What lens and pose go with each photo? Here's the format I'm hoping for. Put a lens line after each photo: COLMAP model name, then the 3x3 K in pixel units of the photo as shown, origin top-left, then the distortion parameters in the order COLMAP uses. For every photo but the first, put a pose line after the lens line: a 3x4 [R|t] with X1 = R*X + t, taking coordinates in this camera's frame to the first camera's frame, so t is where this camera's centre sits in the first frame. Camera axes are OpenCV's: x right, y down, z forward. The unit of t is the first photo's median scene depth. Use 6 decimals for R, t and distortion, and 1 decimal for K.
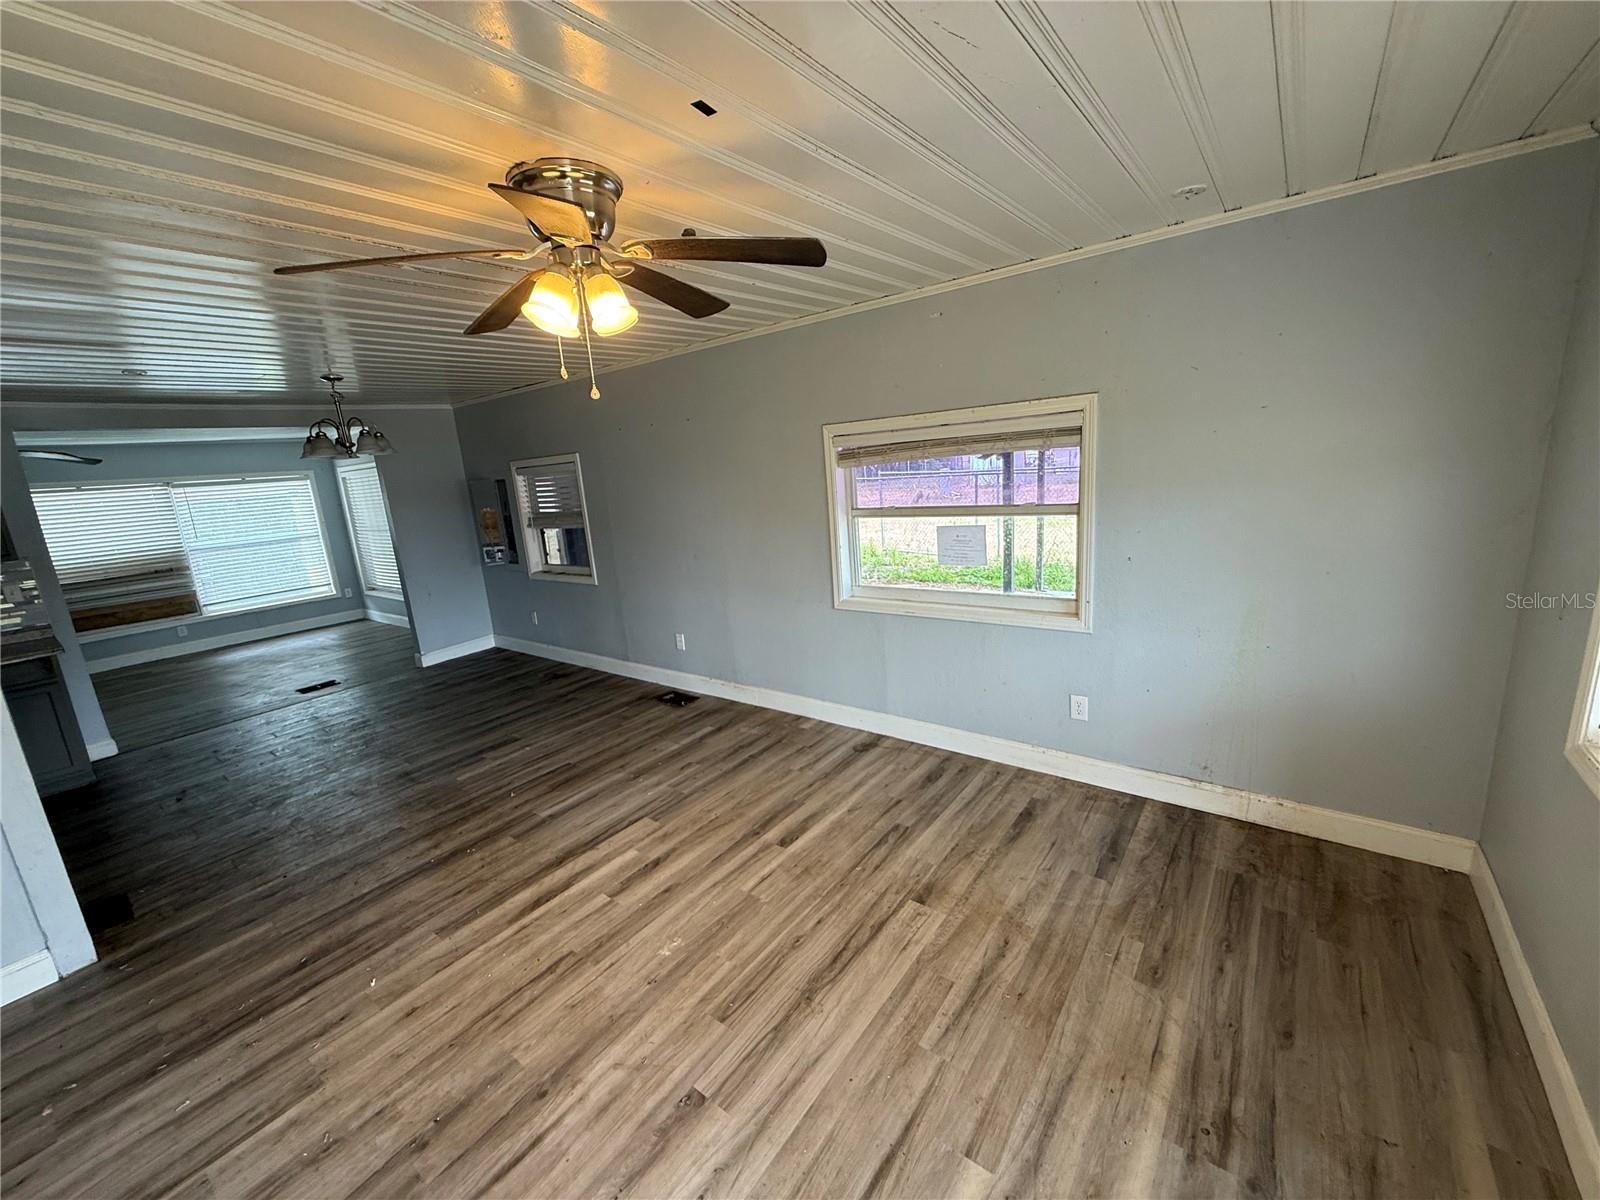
lens RADIAL K [[635.2, 0, 791.1], [0, 635.2, 595.1], [0, 0, 1]] dist [0.002611, 0.000370]
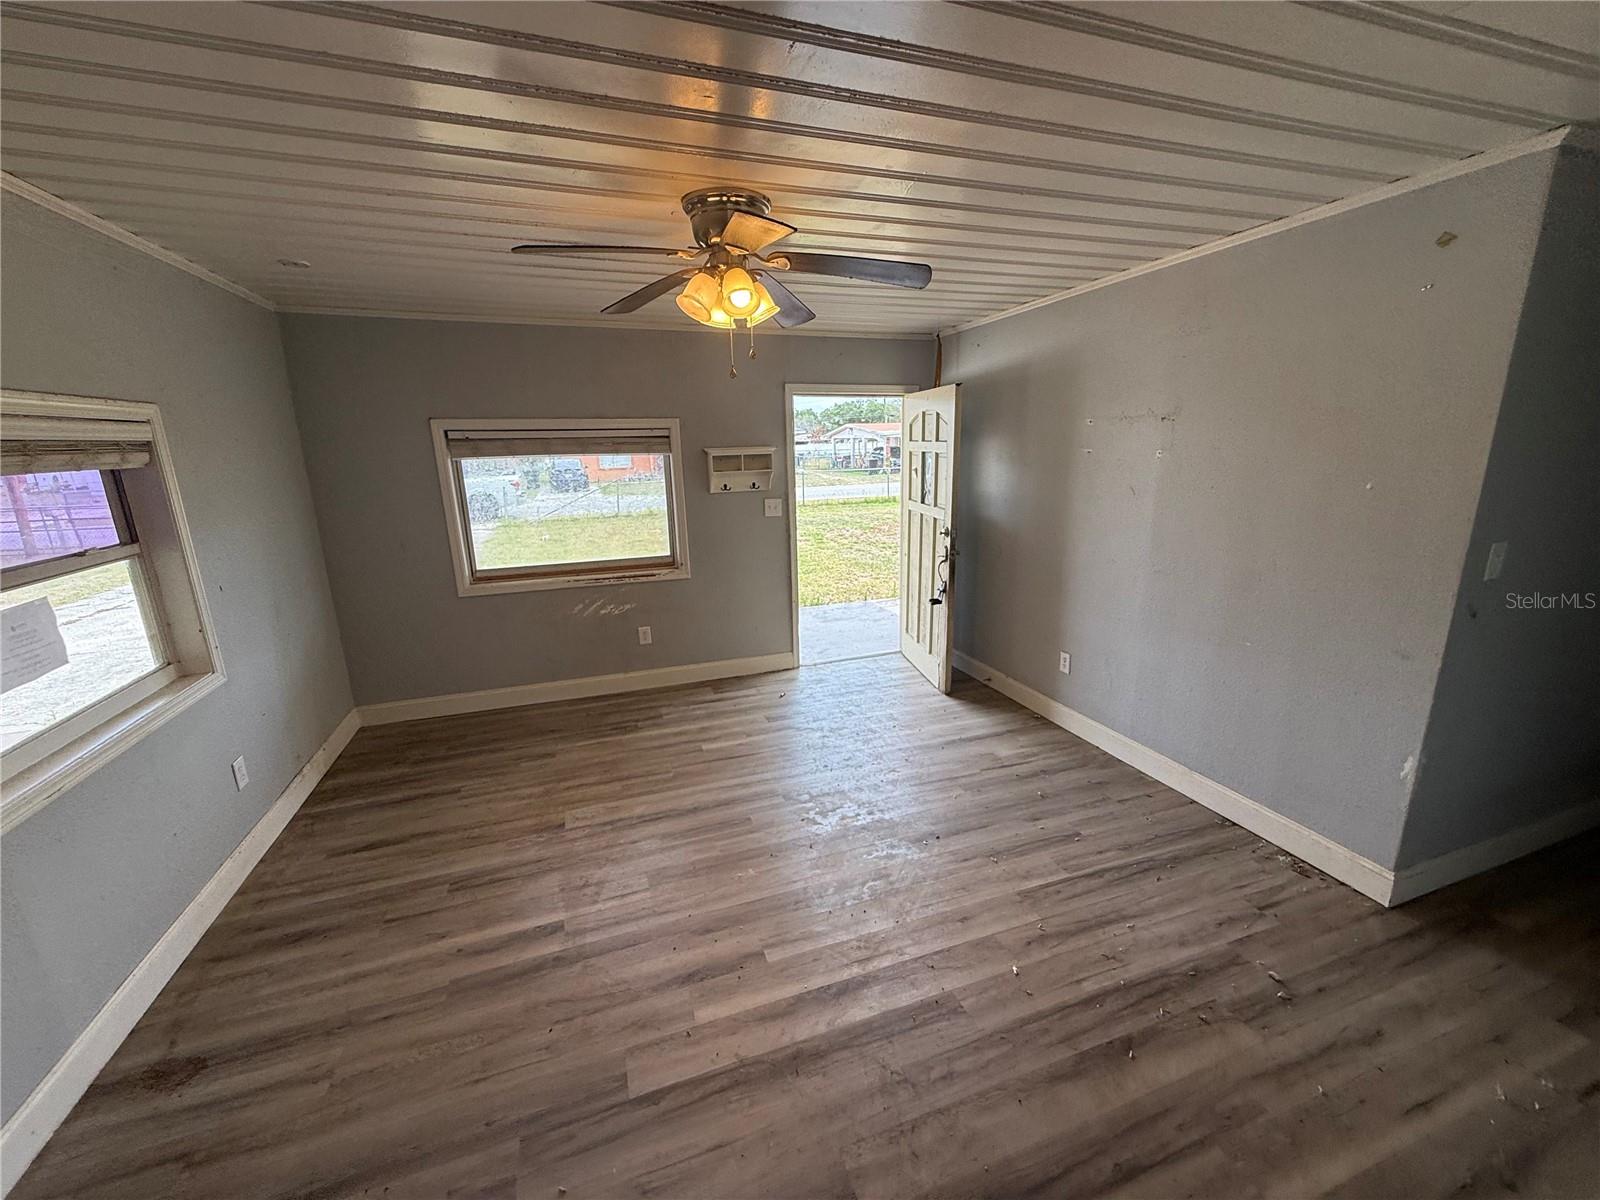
lens RADIAL K [[635.2, 0, 799.6], [0, 635.2, 600.0], [0, 0, 1]] dist [0.002611, 0.000370]
pose [[-0.836224, -0.038762, 0.547017, -0.687998], [0.199161, 0.907924, 0.368794, -0.216363], [-0.510945, 0.417339, -0.751507, 1.274895]]
